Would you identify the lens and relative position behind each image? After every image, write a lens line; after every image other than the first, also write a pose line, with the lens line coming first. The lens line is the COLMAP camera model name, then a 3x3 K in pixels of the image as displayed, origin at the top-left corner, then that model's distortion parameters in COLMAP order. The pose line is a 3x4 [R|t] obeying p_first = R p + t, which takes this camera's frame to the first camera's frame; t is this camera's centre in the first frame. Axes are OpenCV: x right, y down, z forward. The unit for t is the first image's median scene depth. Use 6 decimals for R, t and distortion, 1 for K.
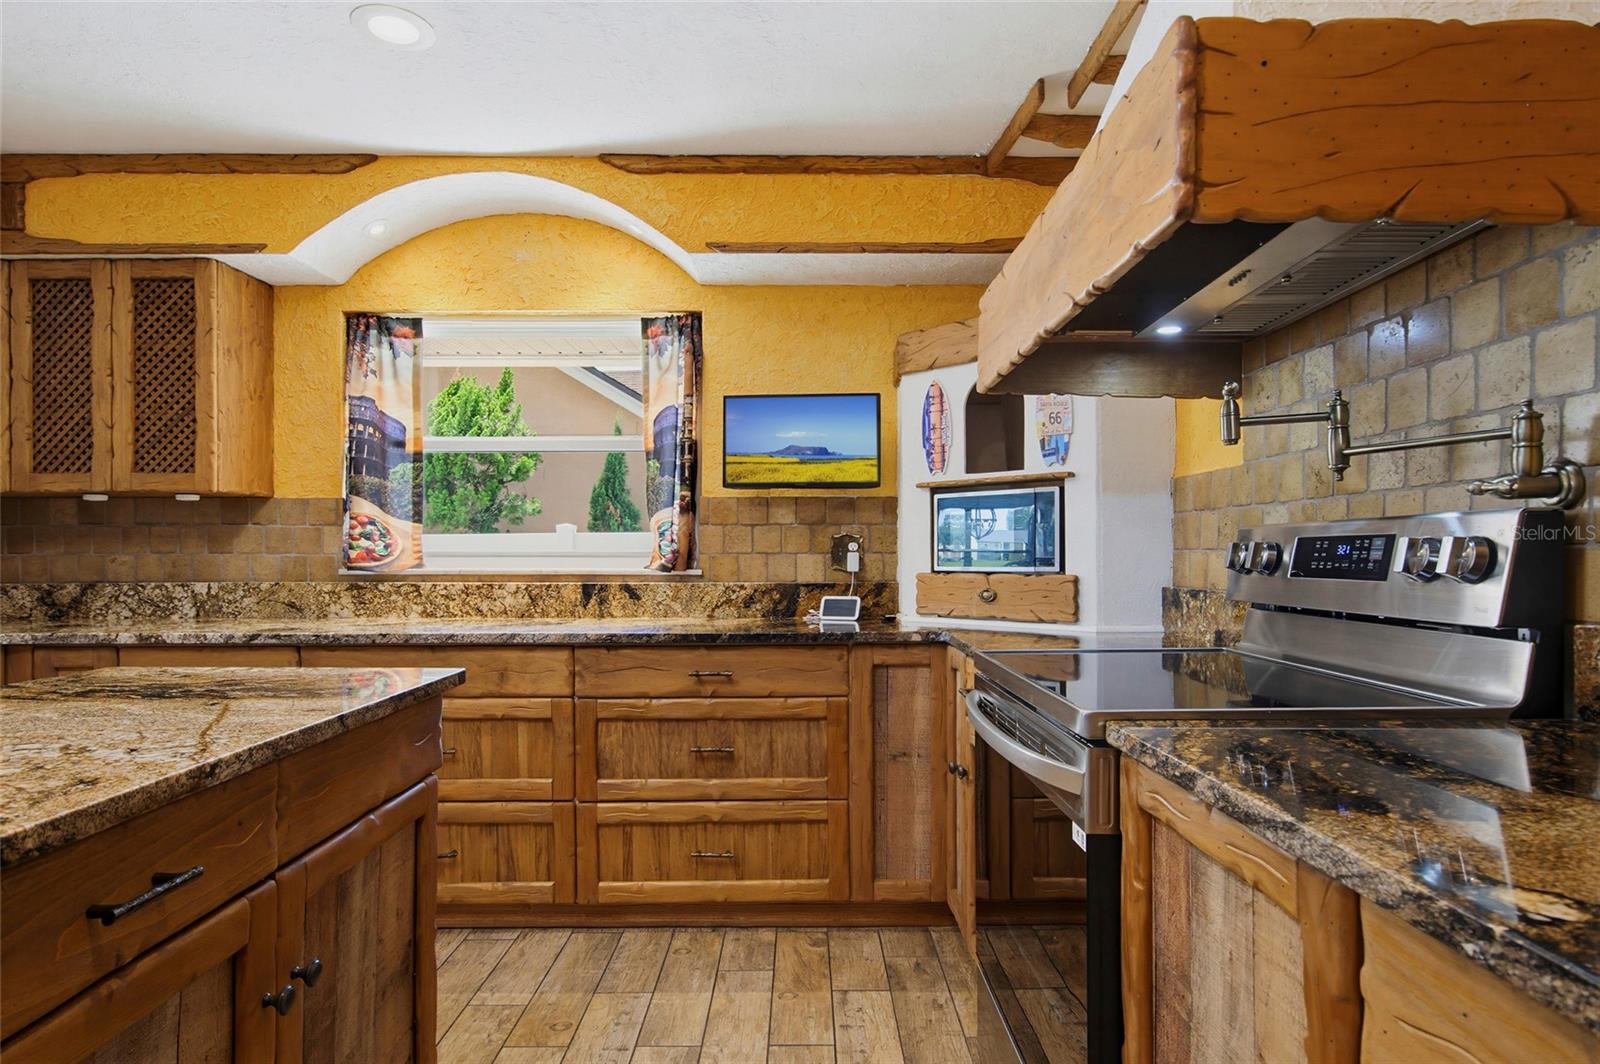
lens RADIAL K [[876.4, 0, 804.8], [0, 876.4, 554.6], [0, 0, 1]] dist [-0.004477, -0.003080]
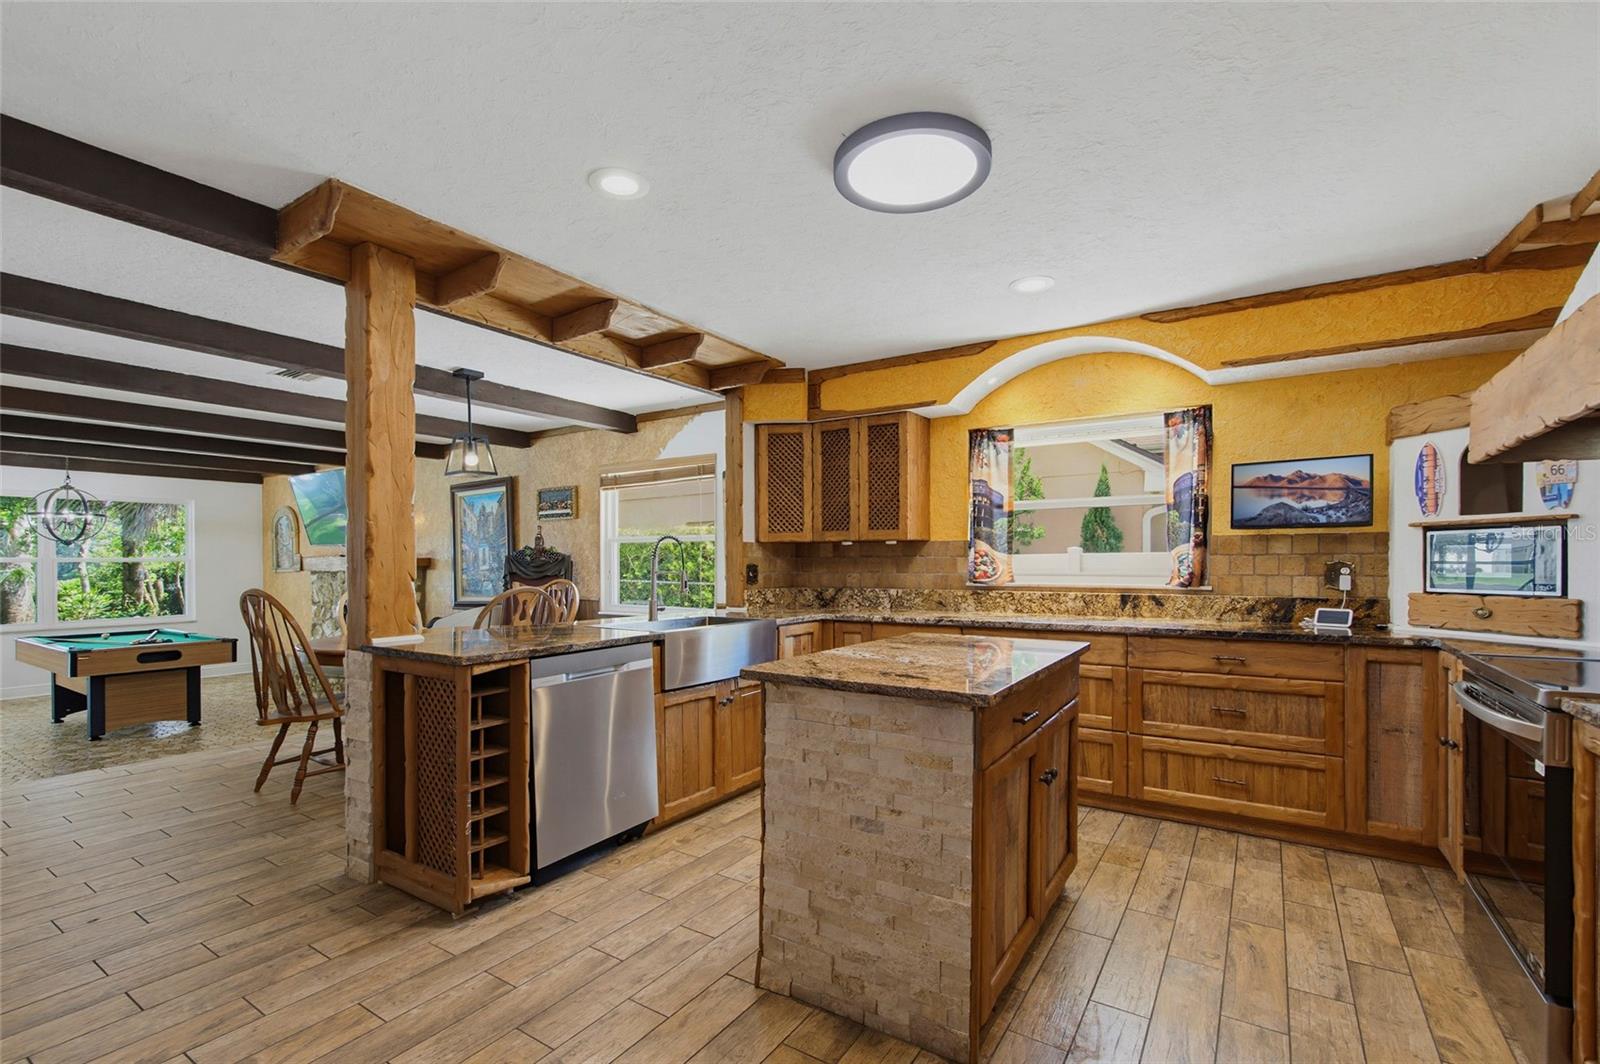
lens RADIAL K [[711.2, 0, 809.2], [0, 711.2, 566.9], [0, 0, 1]] dist [0.008071, -0.003271]
pose [[0.841527, 0.003576, -0.540203, -0.045276], [-0.000122, 0.999979, 0.006430, -0.023359], [0.540215, -0.005345, 0.841510, -0.345019]]
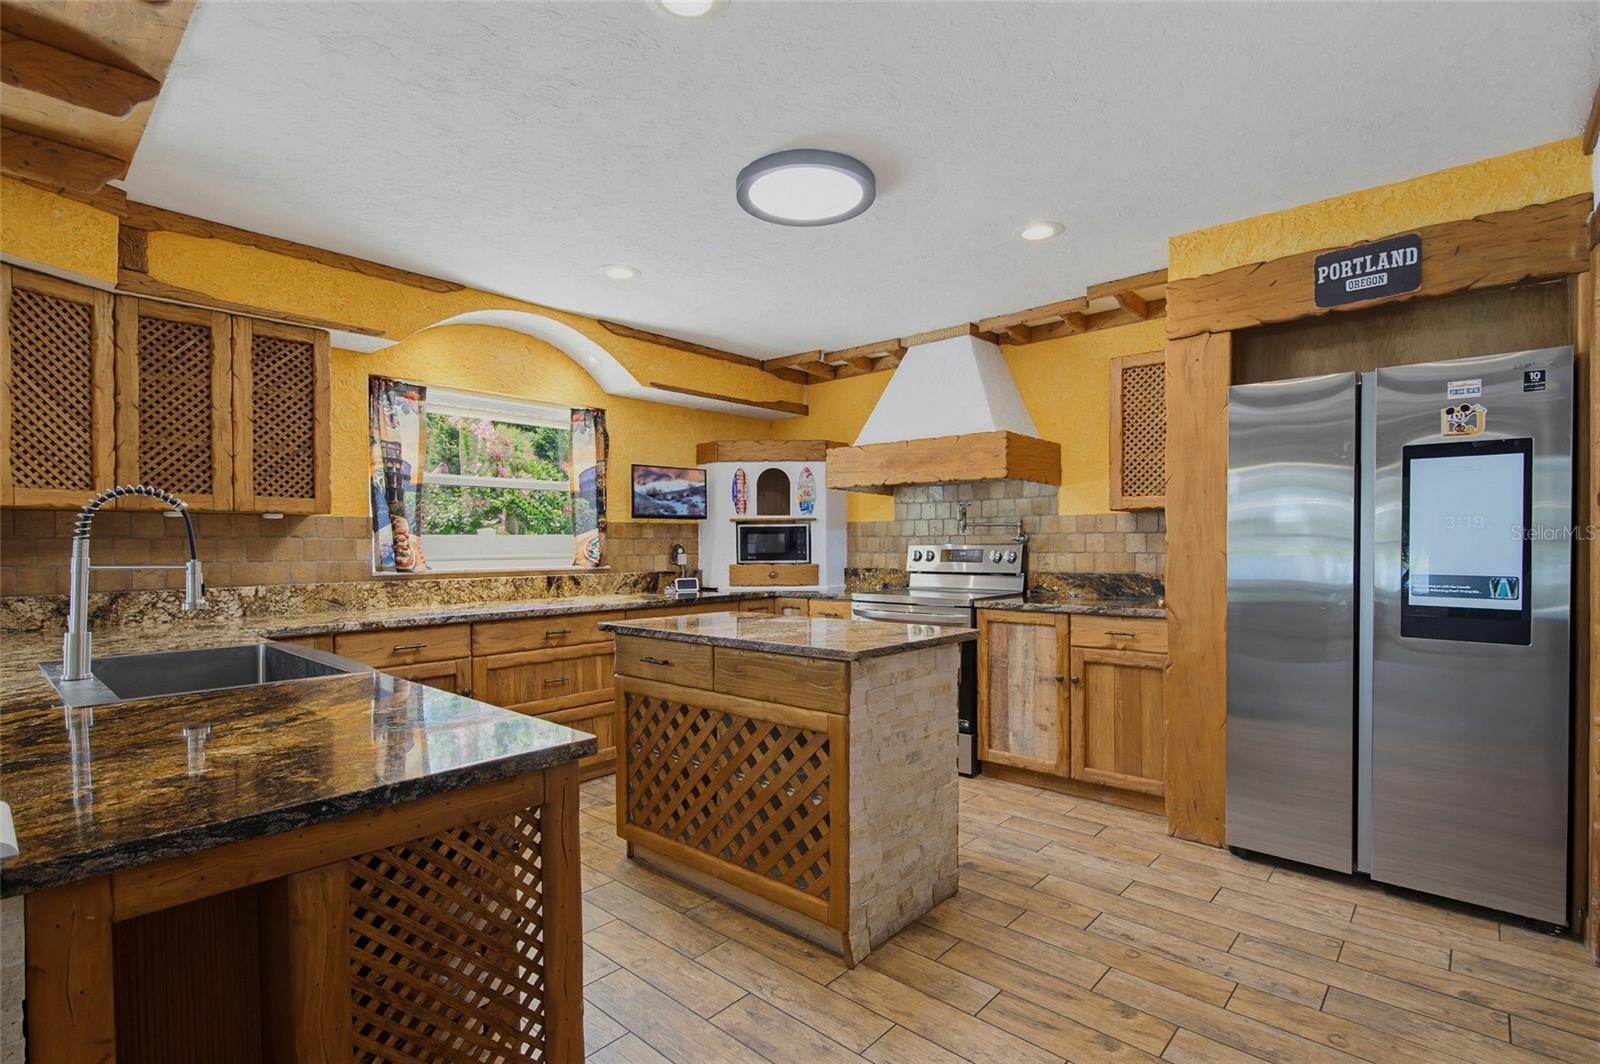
lens RADIAL K [[757.5, 0, 808.1], [0, 757.5, 546.1], [0, 0, 1]] dist [0.005412, 0.000559]
pose [[0.669112, -0.004929, 0.743145, -0.993012], [0.005581, 0.999983, 0.001607, -0.021235], [-0.743141, 0.003072, 0.669128, -0.256034]]
